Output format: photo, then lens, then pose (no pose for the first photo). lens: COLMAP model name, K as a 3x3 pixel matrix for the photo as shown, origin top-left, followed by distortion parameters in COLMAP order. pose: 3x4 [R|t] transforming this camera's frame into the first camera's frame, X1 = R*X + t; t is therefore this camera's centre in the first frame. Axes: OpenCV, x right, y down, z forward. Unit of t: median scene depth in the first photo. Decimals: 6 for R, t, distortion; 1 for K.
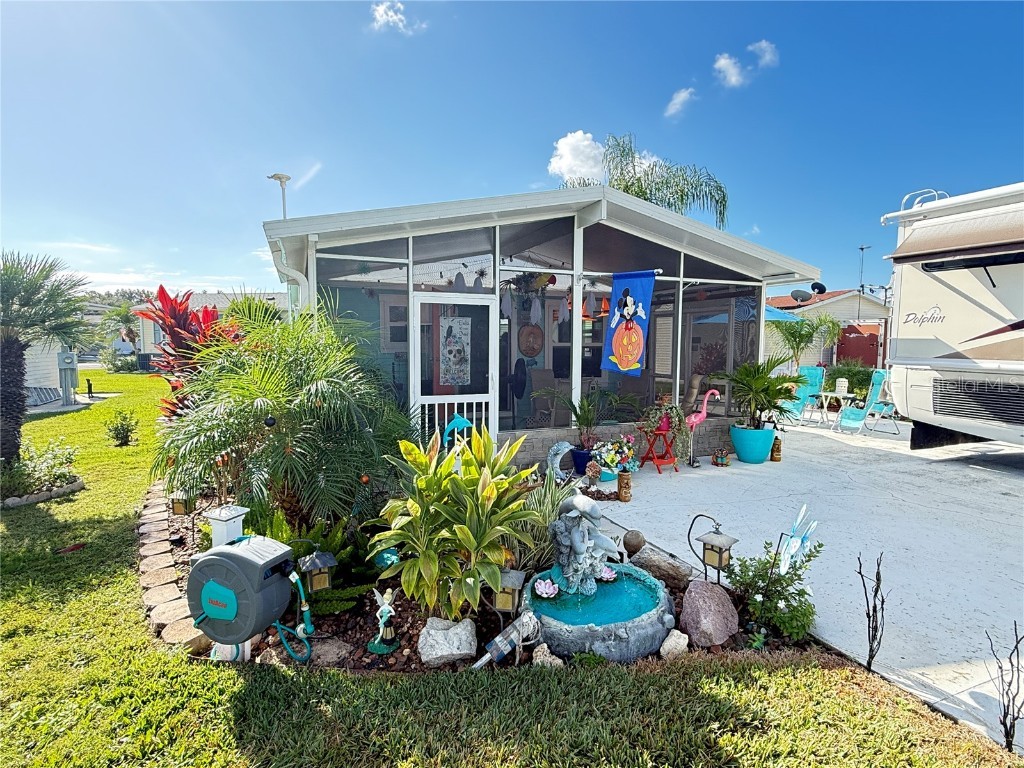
lens RADIAL K [[520.3, 0, 512.0], [0, 520.3, 384.0], [0, 0, 1]] dist [0.002657, 0.000189]
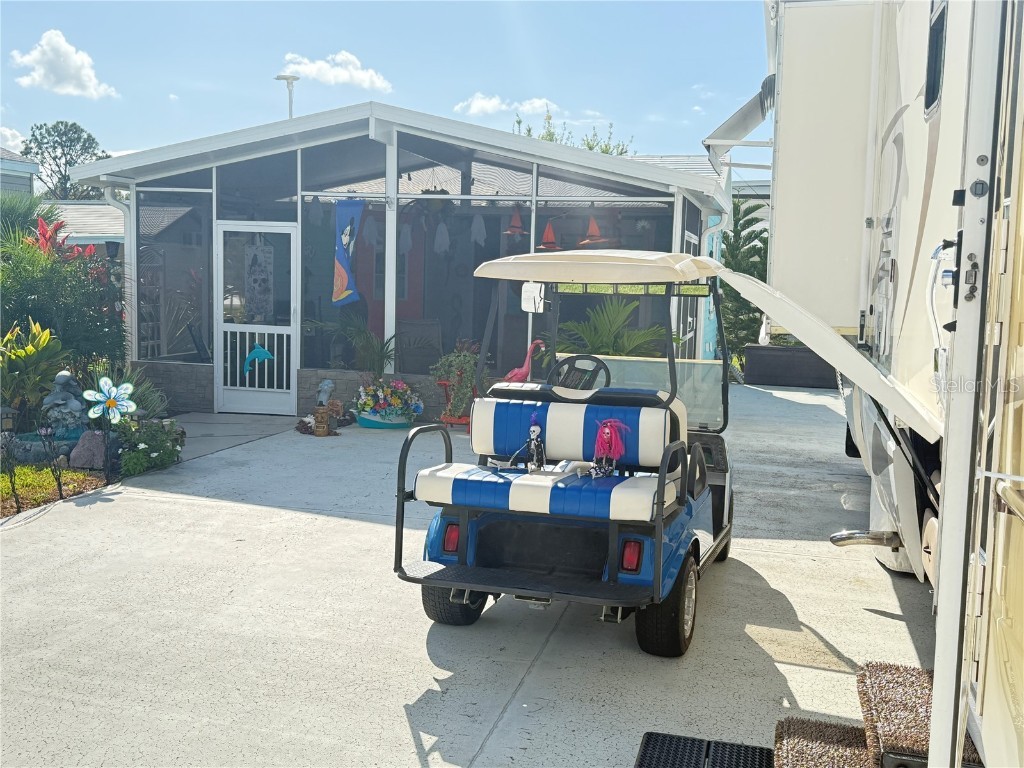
lens RADIAL K [[1079.4, 0, 512.0], [0, 1079.4, 384.0], [0, 0, 1]] dist [0.196222, -0.435161]
pose [[0.811898, 0.079663, -0.578338, 1.461009], [-0.073033, 0.996723, 0.034766, 0.025549], [0.579212, 0.014012, 0.815056, -0.393936]]
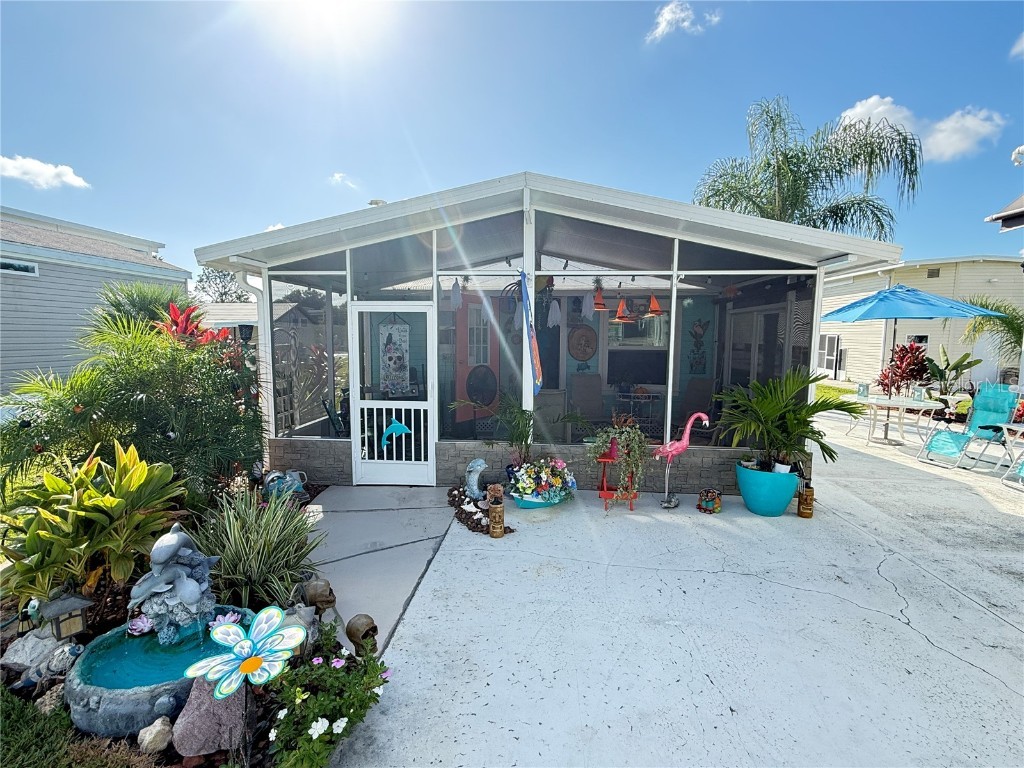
lens RADIAL K [[479.0, 0, 510.4], [0, 479.0, 383.2], [0, 0, 1]] dist [-0.000958, 0.000004]
pose [[0.890868, 0.047479, -0.451775, 0.511233], [-0.039571, 0.998853, 0.026944, -0.046994], [0.452536, -0.006126, 0.891725, 0.259750]]
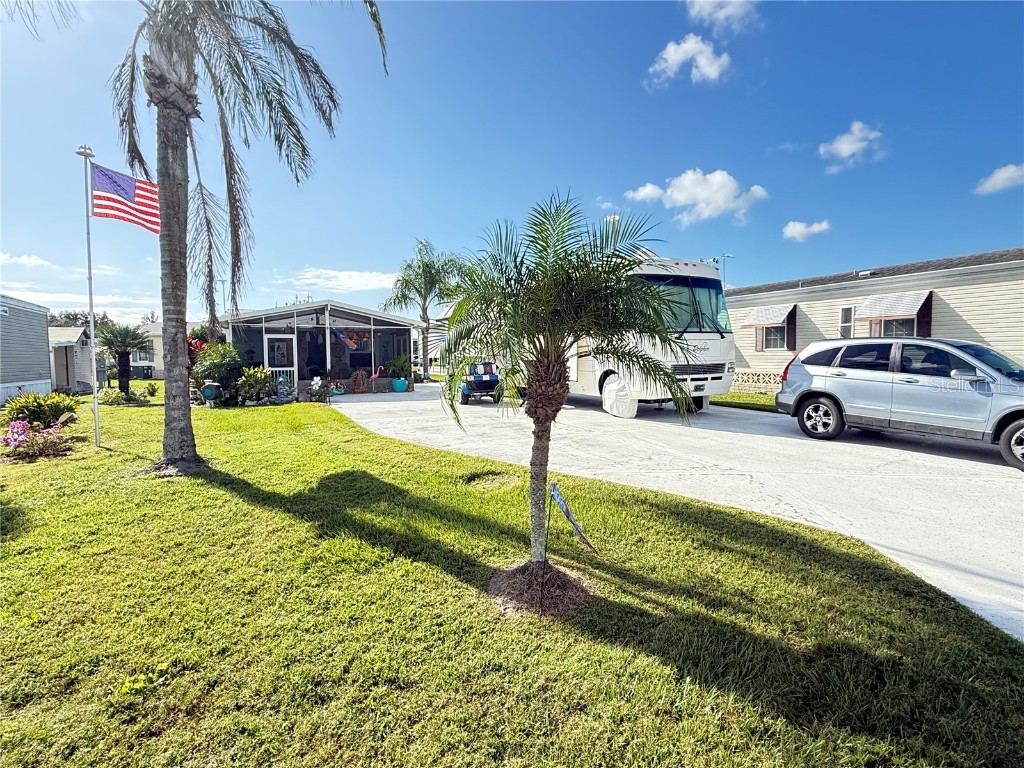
lens RADIAL K [[496.0, 0, 514.3], [0, 496.0, 381.2], [0, 0, 1]] dist [0.000672, 0.000126]
pose [[0.994779, -0.021992, 0.099660, 0.944151], [0.025003, 0.999265, -0.029064, 0.215611], [-0.098947, 0.031404, 0.994597, -1.993404]]
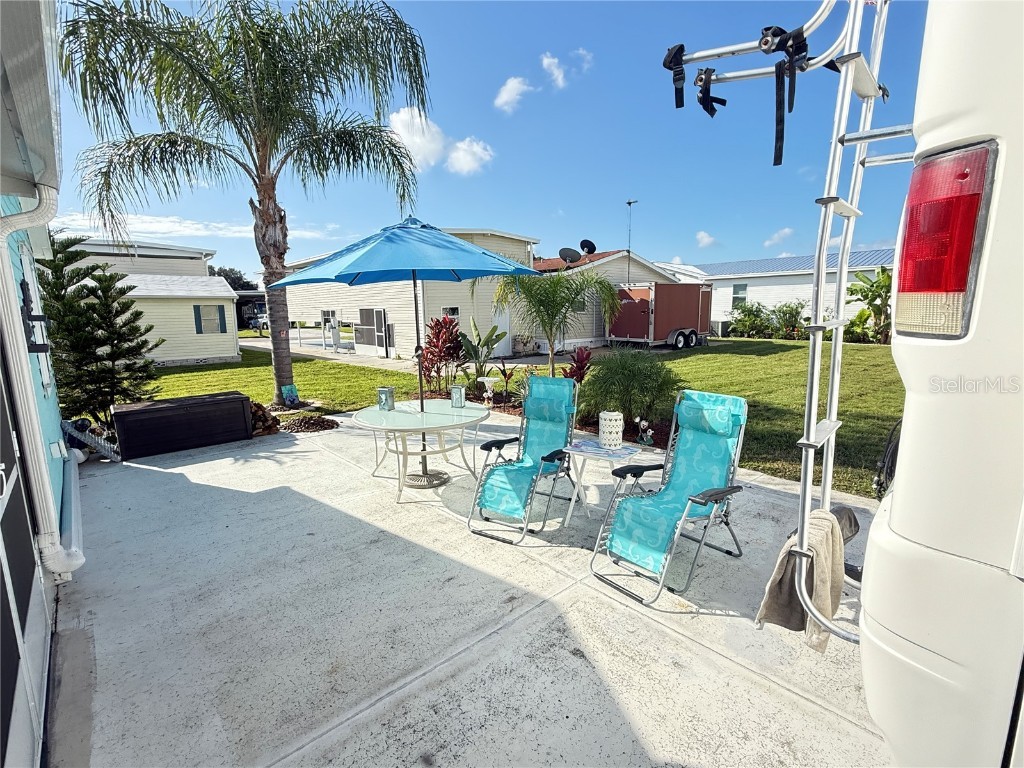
lens RADIAL K [[479.0, 0, 510.4], [0, 479.0, 383.2], [0, 0, 1]] dist [-0.000958, 0.000004]
pose [[0.938894, -0.076314, 0.335641, 0.725998], [0.052678, 0.995483, 0.078985, -0.112084], [-0.340152, -0.056478, 0.938673, 1.126890]]
